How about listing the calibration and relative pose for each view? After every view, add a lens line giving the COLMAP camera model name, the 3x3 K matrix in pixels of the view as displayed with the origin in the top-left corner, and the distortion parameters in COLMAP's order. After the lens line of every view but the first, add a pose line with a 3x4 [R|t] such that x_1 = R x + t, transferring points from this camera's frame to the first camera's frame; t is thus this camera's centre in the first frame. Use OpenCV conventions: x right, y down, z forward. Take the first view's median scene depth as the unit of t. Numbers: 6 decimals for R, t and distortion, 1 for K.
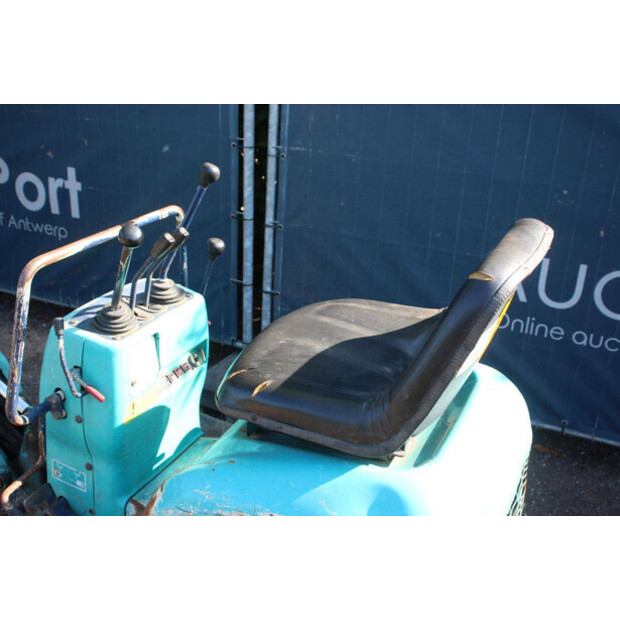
lens RADIAL K [[735.1, 0, 310.0], [0, 735.1, 310.0], [0, 0, 1]] dist [-0.000639, 0.009408]
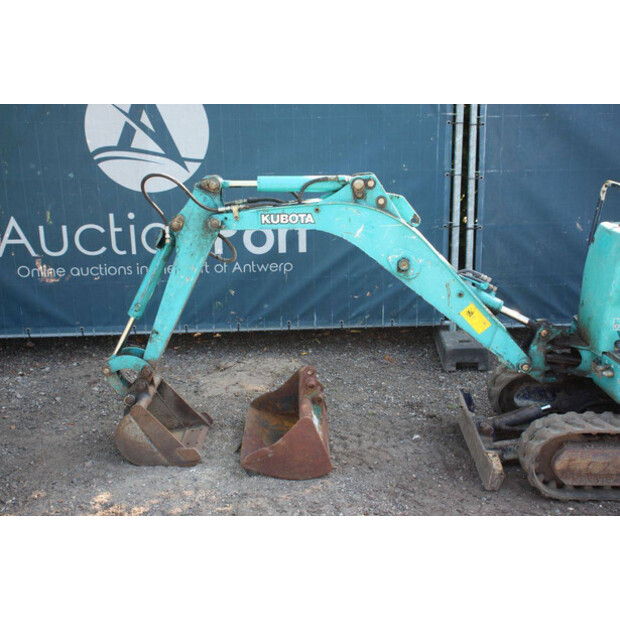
lens RADIAL K [[831.8, 0, 310.0], [0, 831.8, 310.0], [0, 0, 1]] dist [0.034547, 0.100274]
pose [[0.902101, -0.172431, 0.395577, -1.052143], [0.221407, 0.971785, -0.081314, 0.105783], [-0.370395, 0.160937, 0.914826, -0.347494]]
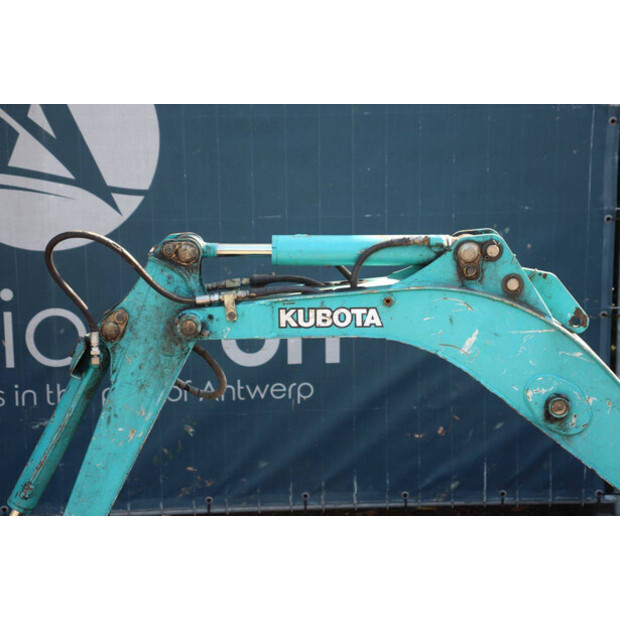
lens RADIAL K [[1455.9, 0, 310.0], [0, 1455.9, 310.0], [0, 0, 1]] dist [0.381492, 0.342493]
pose [[0.895608, -0.140560, 0.422054, -1.053989], [0.222159, 0.963308, -0.150607, 0.027359], [-0.385399, 0.228648, 0.893973, -0.222889]]
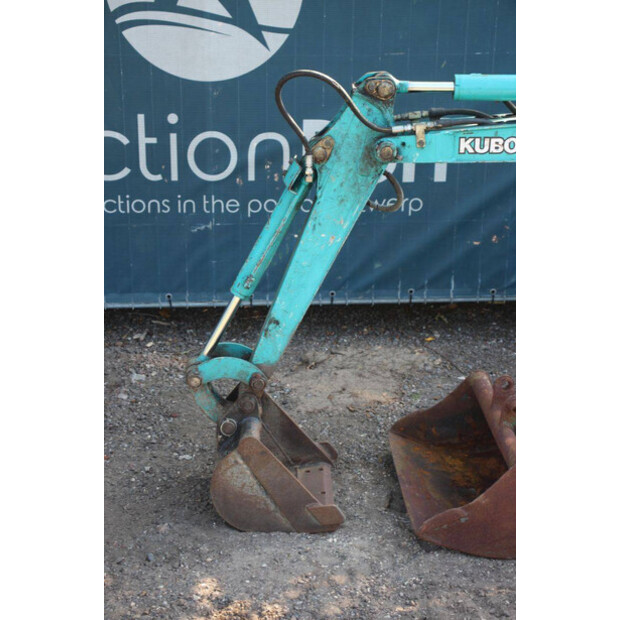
lens RADIAL K [[1284.4, 0, 310.0], [0, 1284.4, 310.0], [0, 0, 1]] dist [0.322125, 0.122830]
pose [[0.885115, -0.186484, 0.426375, -1.261893], [0.210041, 0.977656, -0.008427, -0.009035], [-0.415277, 0.097015, 0.904507, -0.228218]]
